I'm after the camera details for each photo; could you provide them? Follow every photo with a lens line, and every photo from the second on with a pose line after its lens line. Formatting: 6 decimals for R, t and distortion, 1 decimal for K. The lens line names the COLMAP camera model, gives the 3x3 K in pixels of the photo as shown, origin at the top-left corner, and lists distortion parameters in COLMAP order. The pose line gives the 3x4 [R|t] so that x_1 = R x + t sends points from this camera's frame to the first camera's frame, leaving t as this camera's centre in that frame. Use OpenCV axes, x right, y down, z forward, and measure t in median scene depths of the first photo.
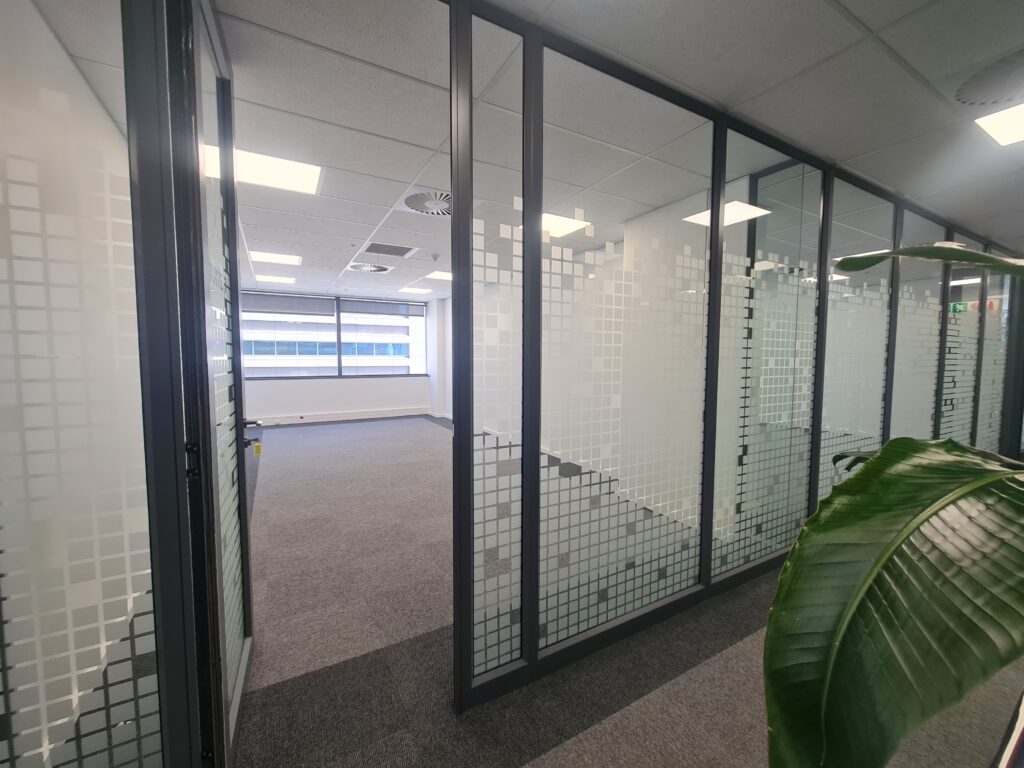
lens RADIAL K [[419.4, 0, 510.7], [0, 419.4, 385.3], [0, 0, 1]] dist [0.017663, 0.000073]
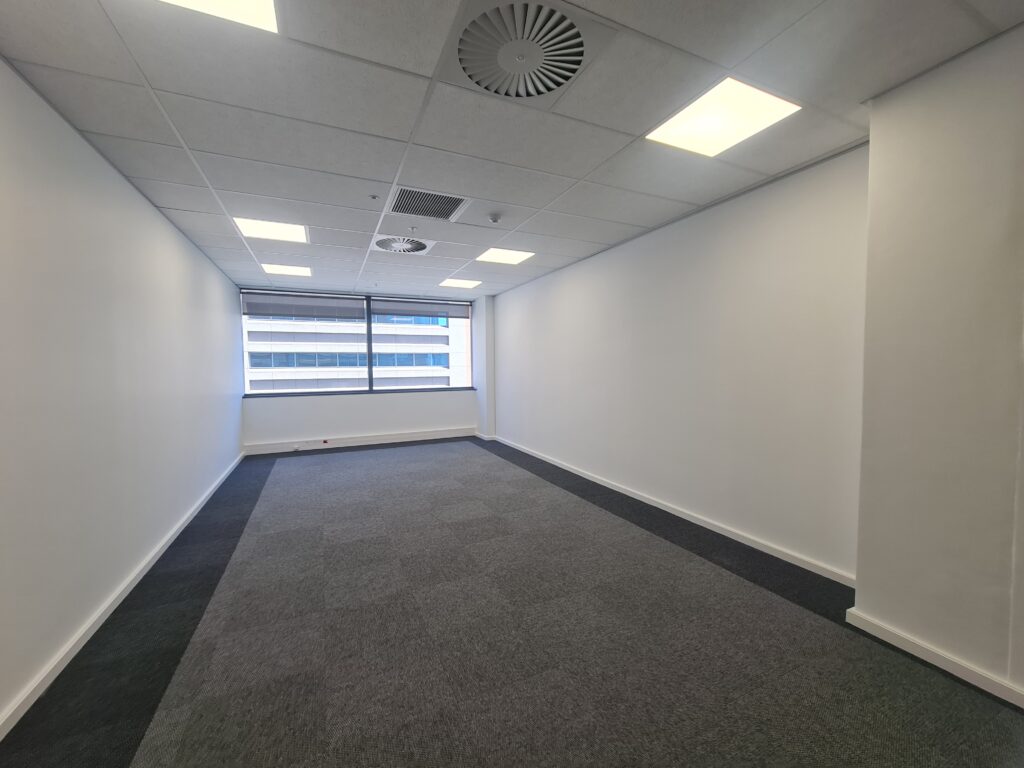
lens RADIAL K [[419.4, 0, 516.0], [0, 419.4, 381.0], [0, 0, 1]] dist [0.017663, 0.000073]
pose [[0.996993, -0.011586, -0.076623, -0.058078], [0.009146, 0.999442, -0.032114, -0.012871], [0.076952, 0.031316, 0.996543, 0.201080]]
